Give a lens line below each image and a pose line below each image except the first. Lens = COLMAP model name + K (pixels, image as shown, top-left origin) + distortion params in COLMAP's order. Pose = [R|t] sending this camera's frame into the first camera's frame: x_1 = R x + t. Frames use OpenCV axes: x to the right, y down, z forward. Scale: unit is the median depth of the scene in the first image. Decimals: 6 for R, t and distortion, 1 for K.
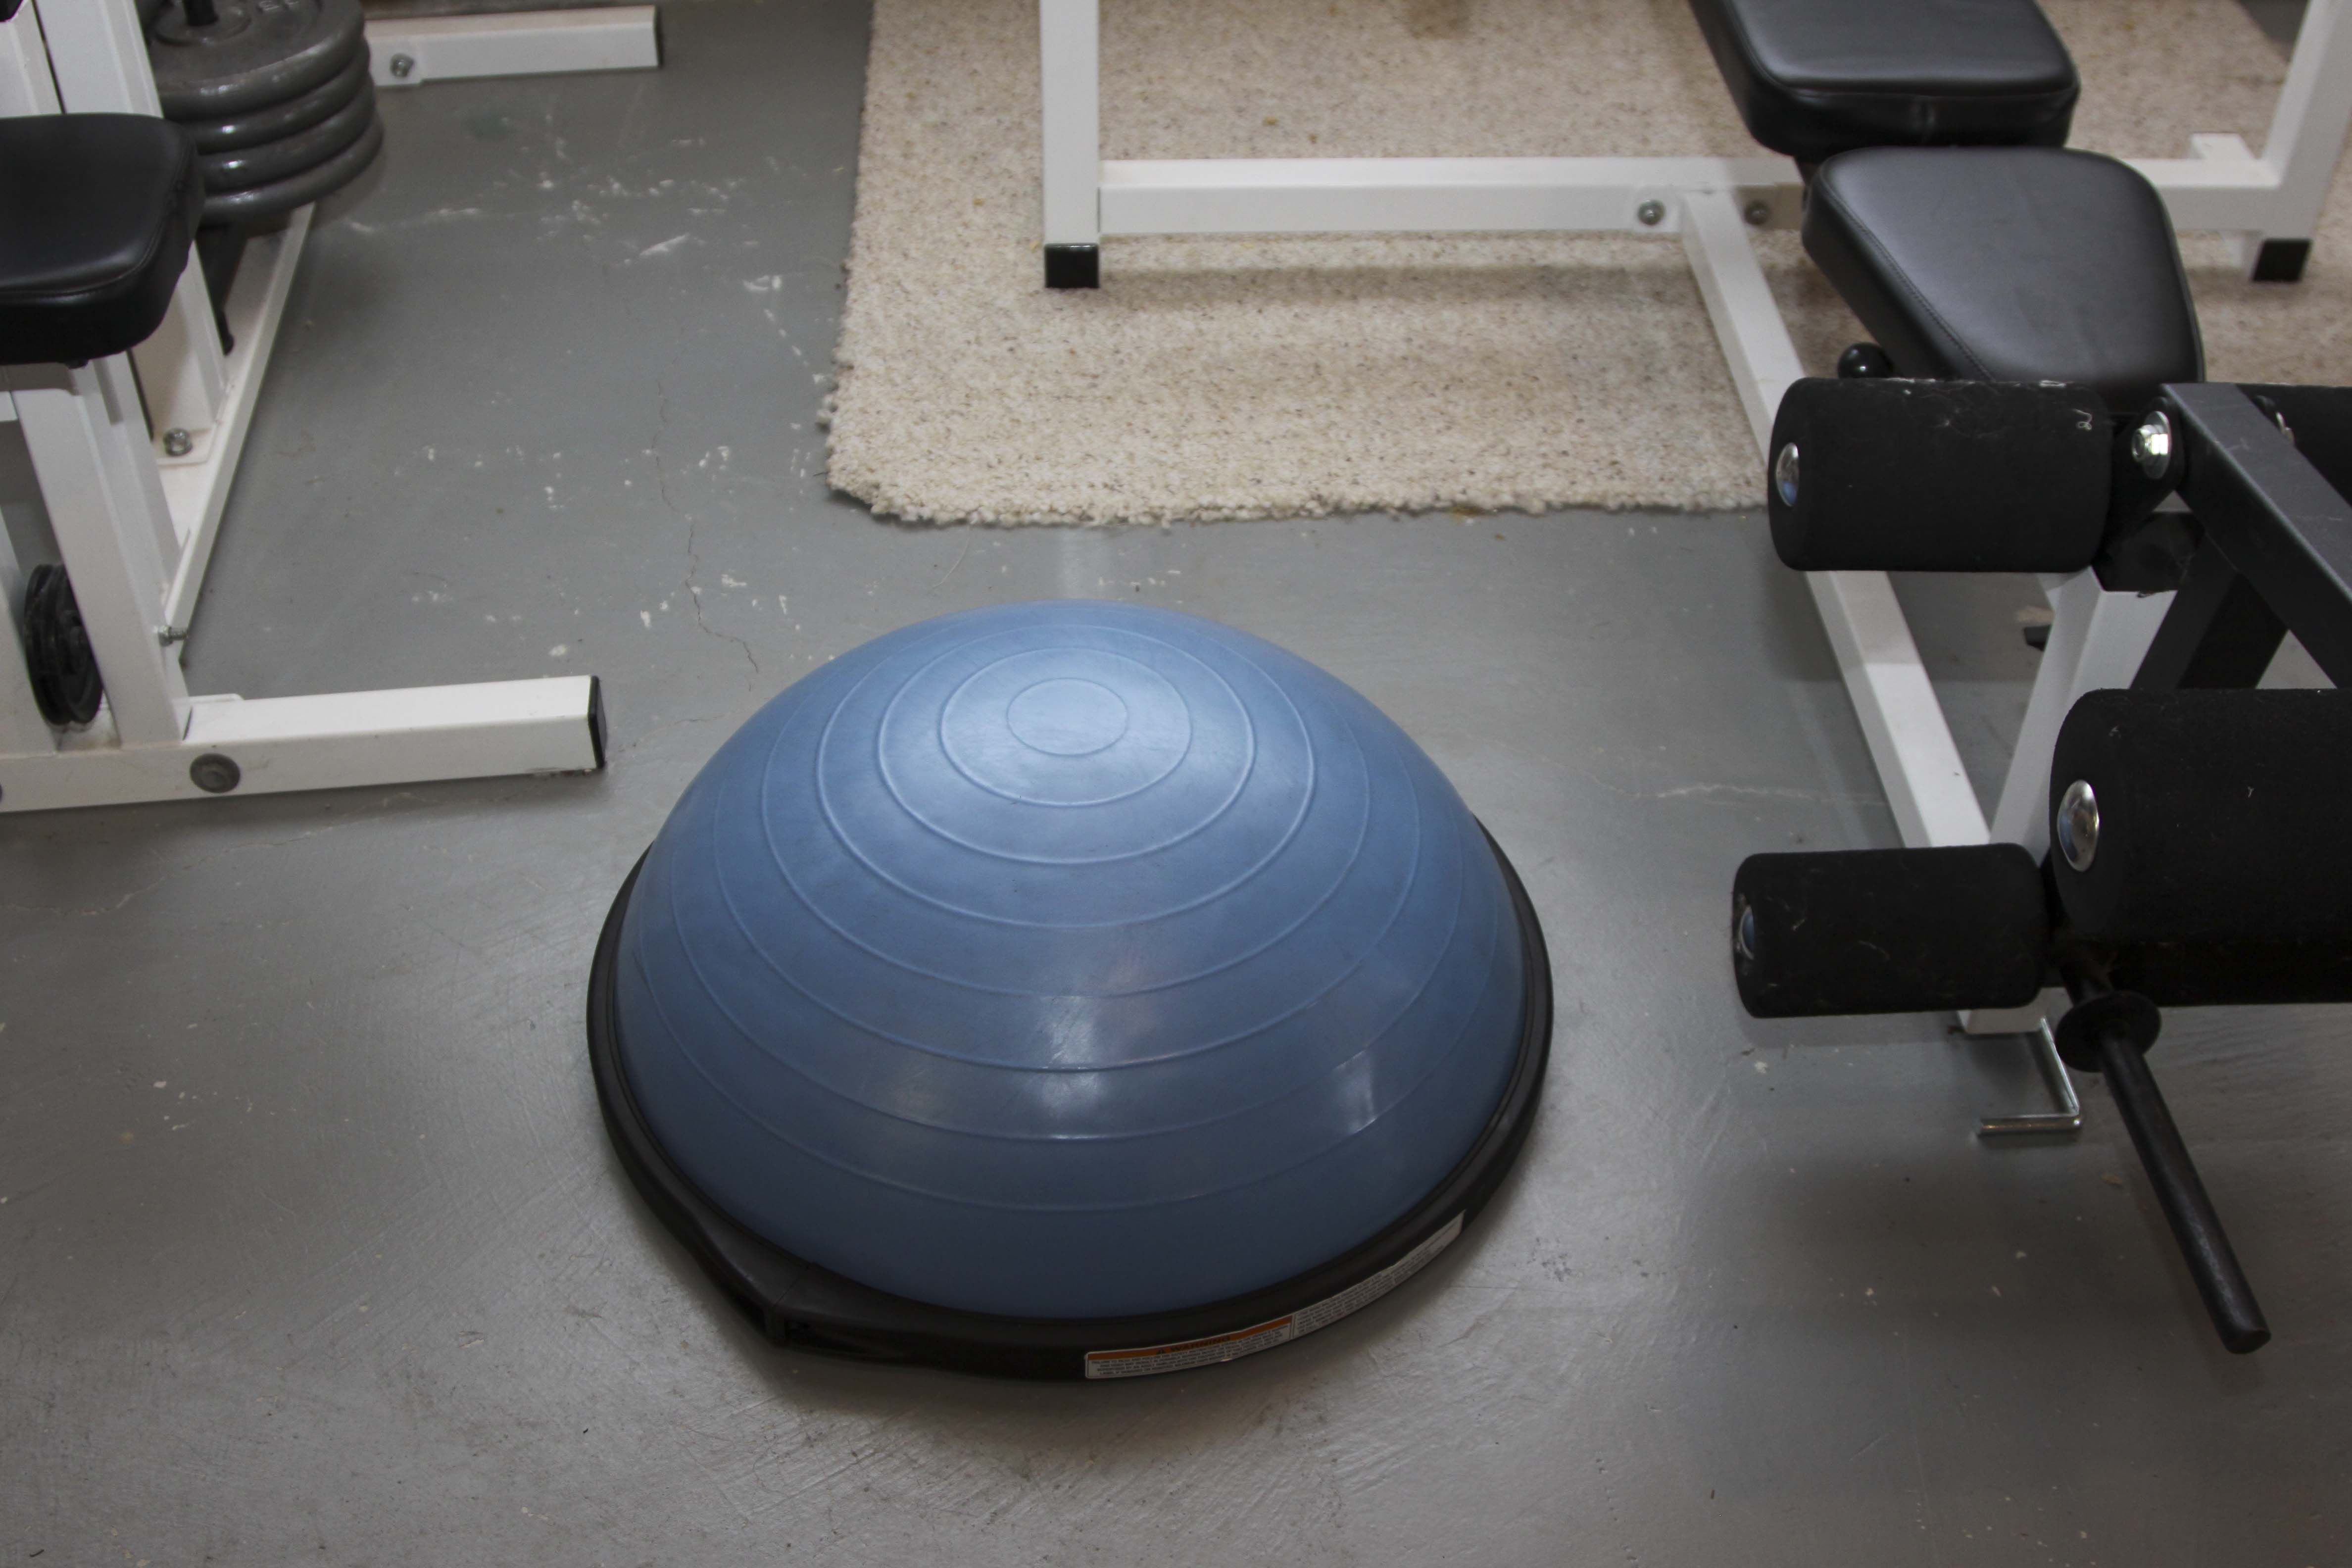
lens RADIAL K [[2678.4, 0, 1204.1], [0, 2678.4, 769.3], [0, 0, 1]] dist [-0.122801, 0.082677]
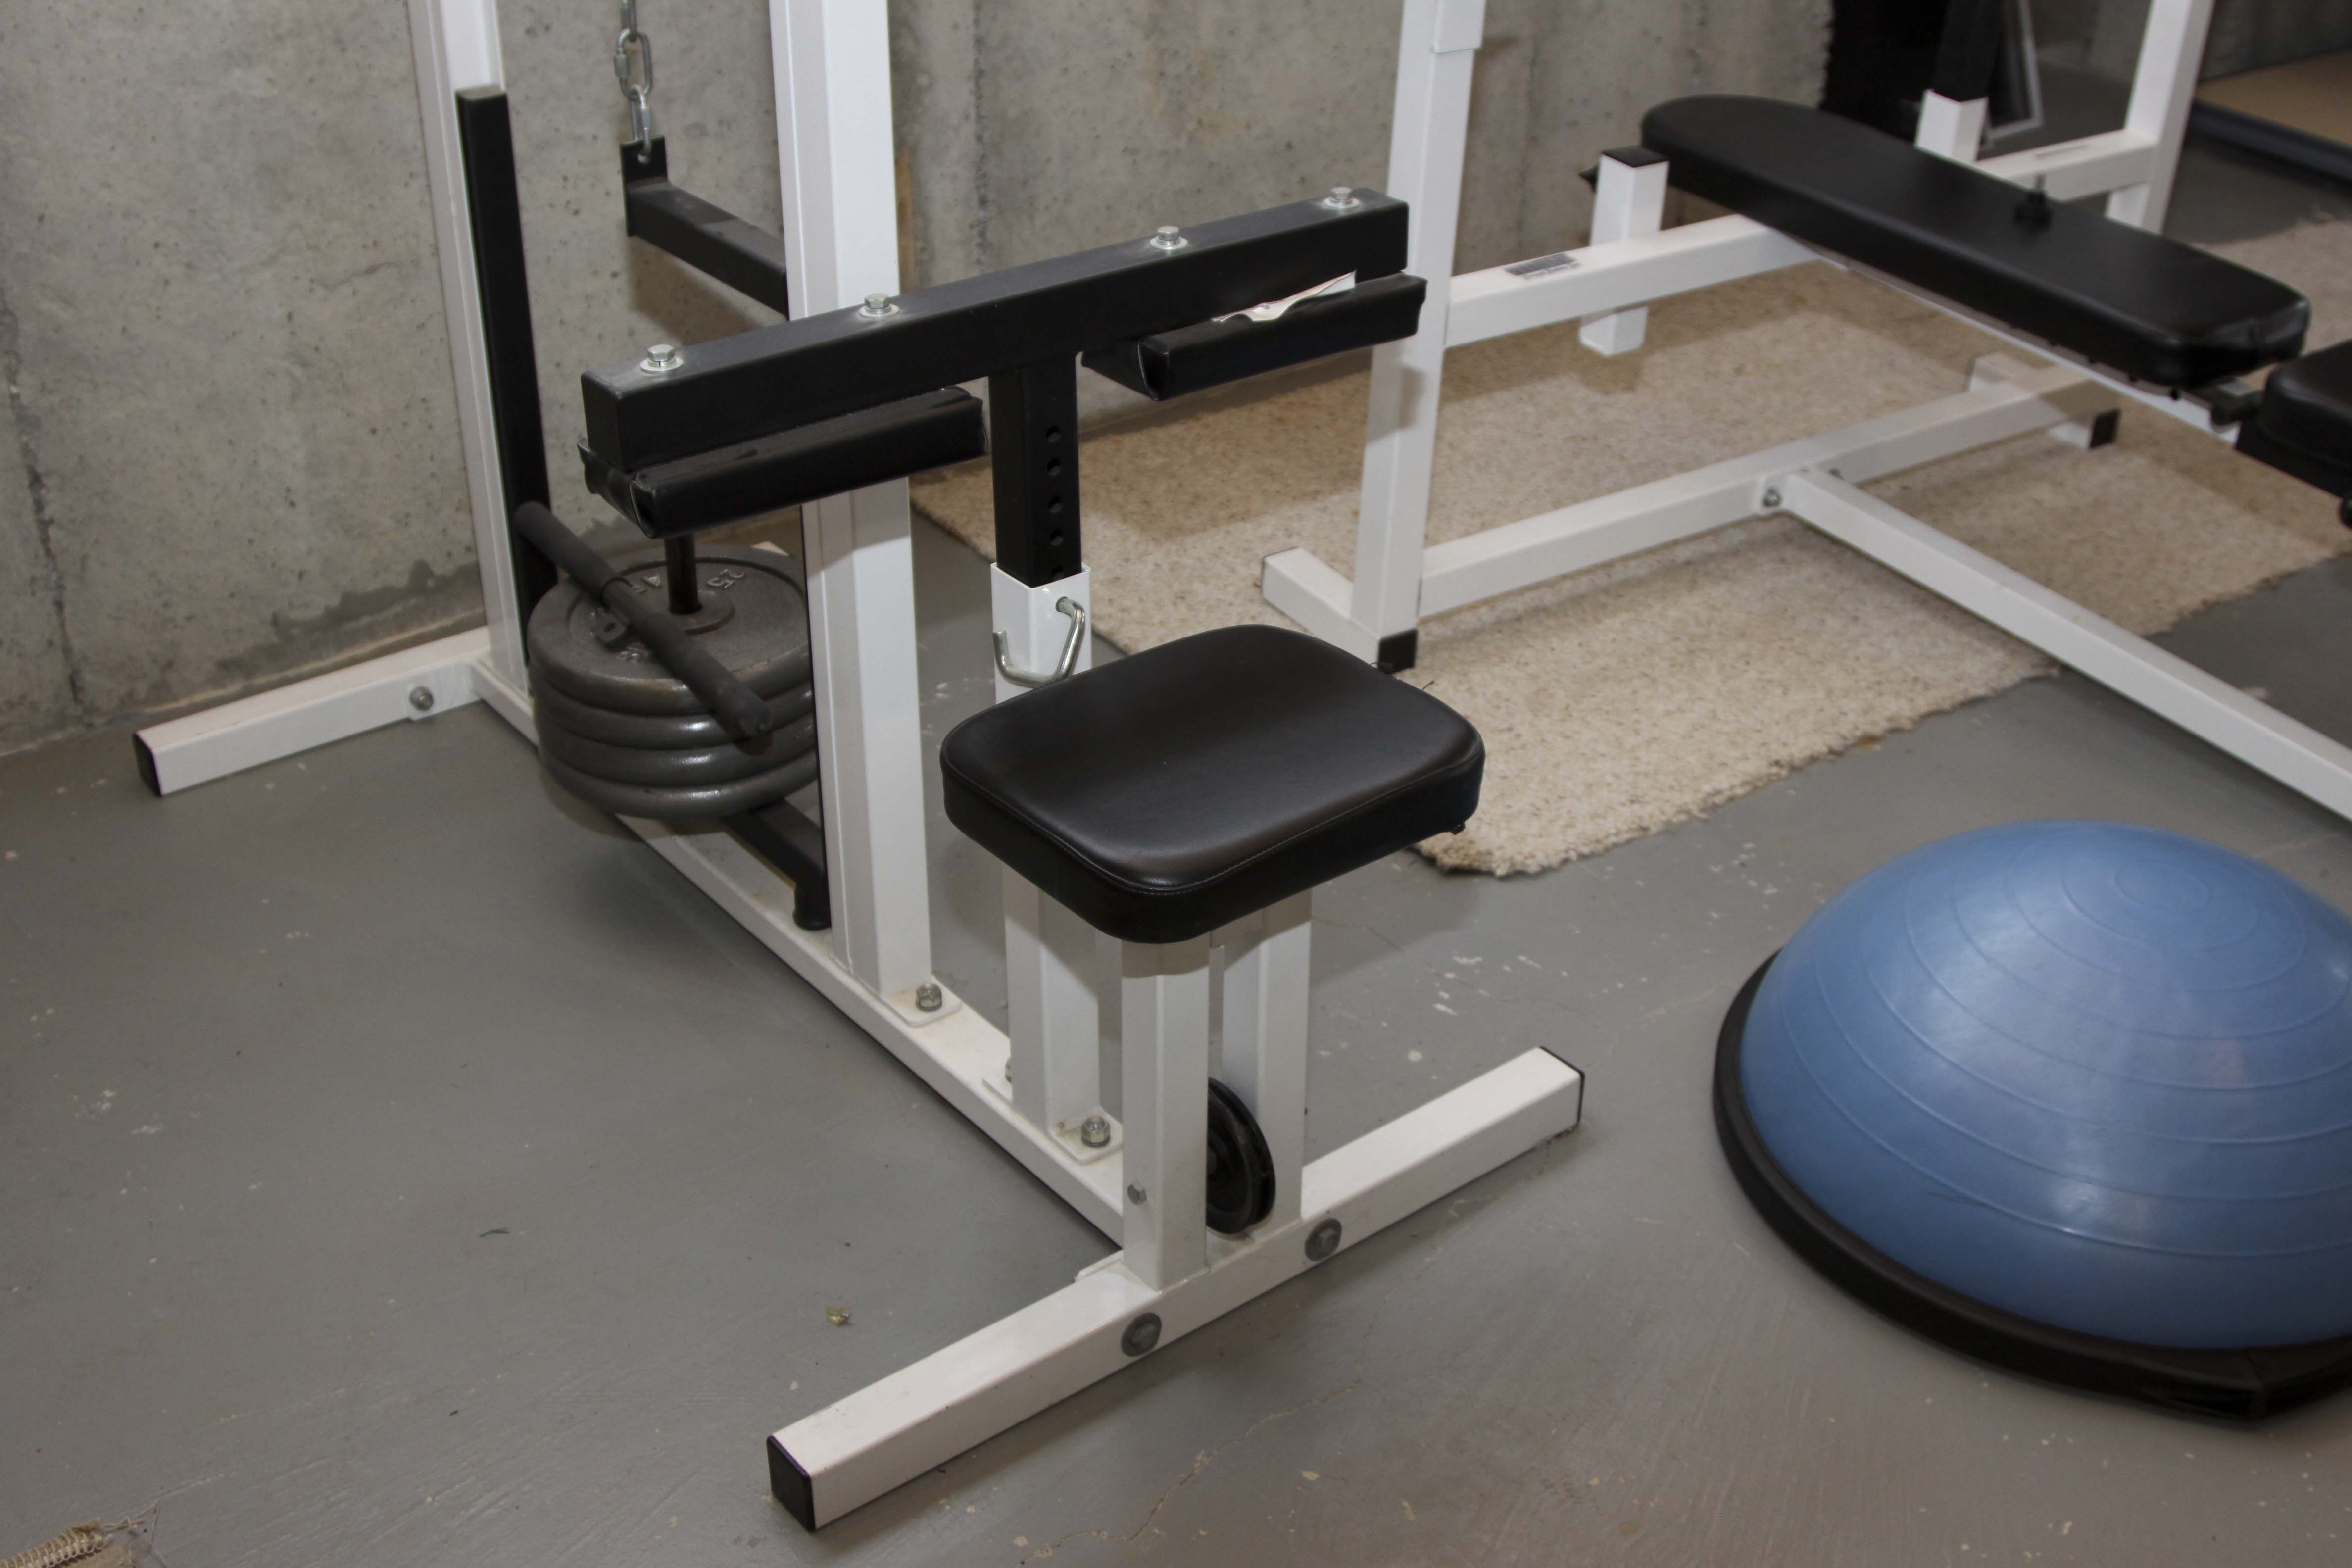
lens RADIAL K [[2678.4, 0, 1204.1], [0, 2678.4, 769.3], [0, 0, 1]] dist [-0.122801, 0.082677]
pose [[0.856607, -0.261534, 0.444774, -0.700503], [0.330874, 0.939877, -0.084581, -0.082651], [-0.395912, 0.219617, 0.891640, 0.045773]]
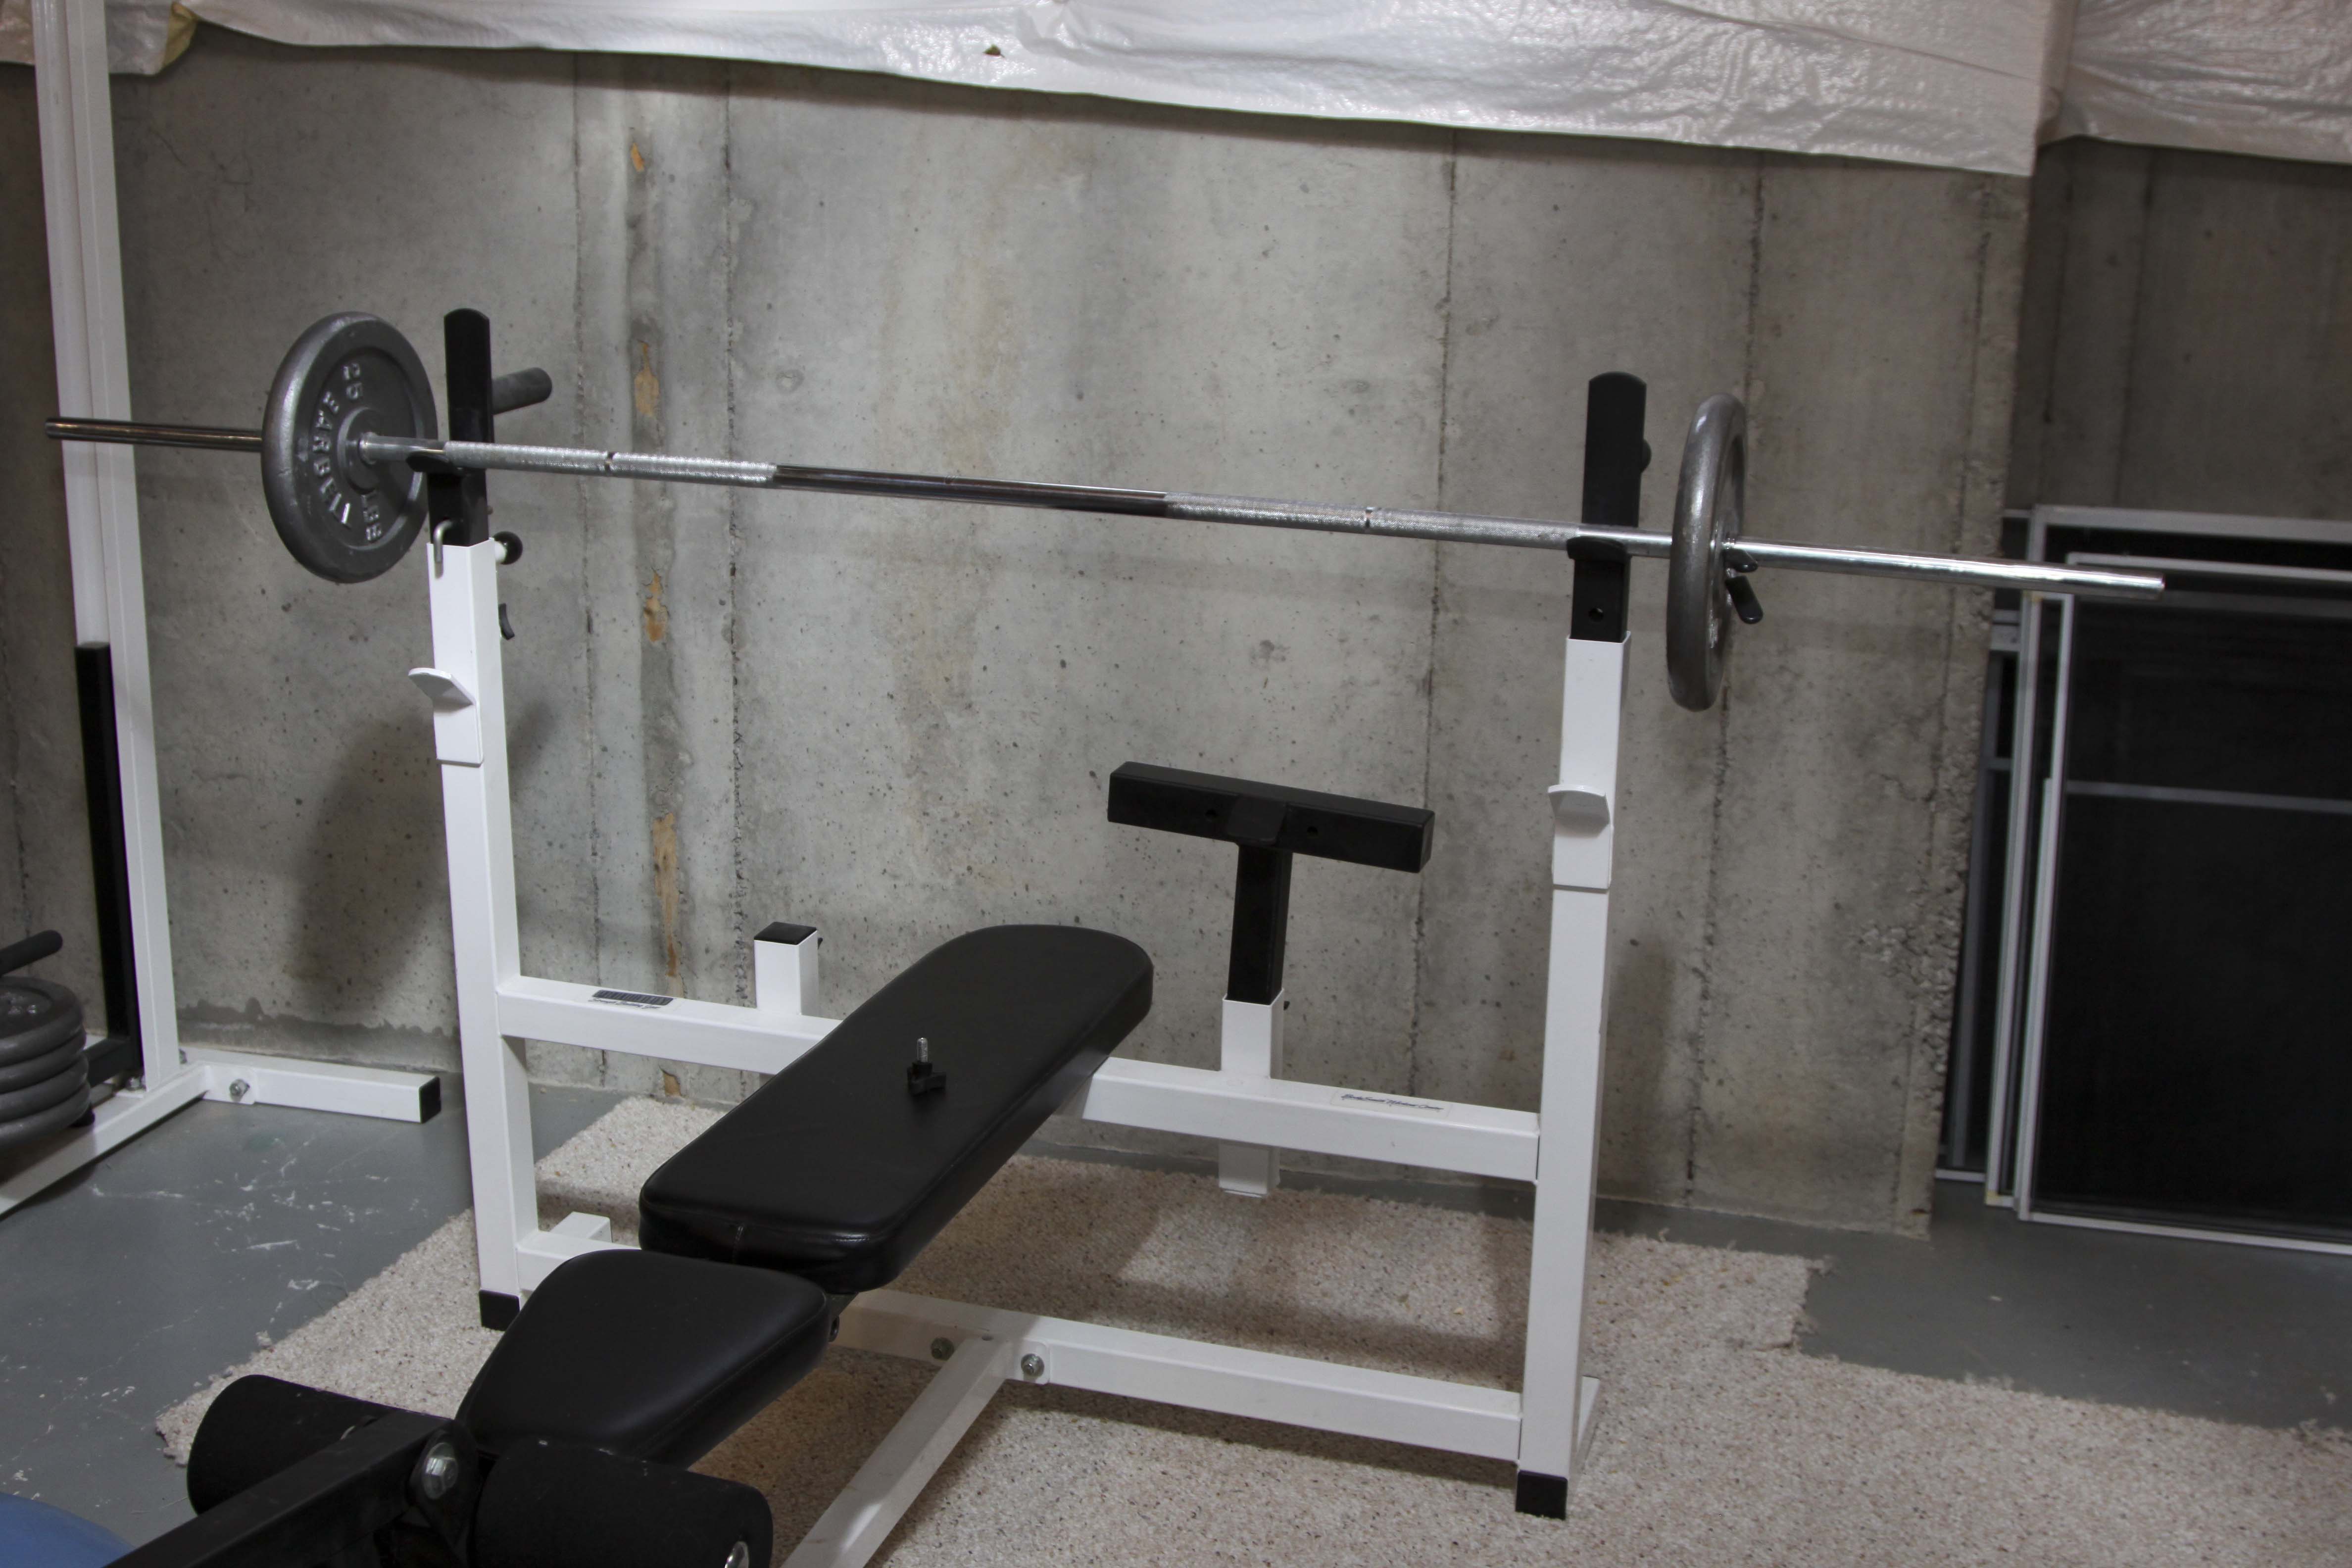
lens RADIAL K [[2678.4, 0, 1204.1], [0, 2678.4, 769.3], [0, 0, 1]] dist [-0.122801, 0.082677]
pose [[0.935466, 0.089917, -0.341788, 0.697298], [-0.230314, 0.888638, -0.396582, -0.008886], [0.268066, 0.449707, 0.852000, -0.038395]]
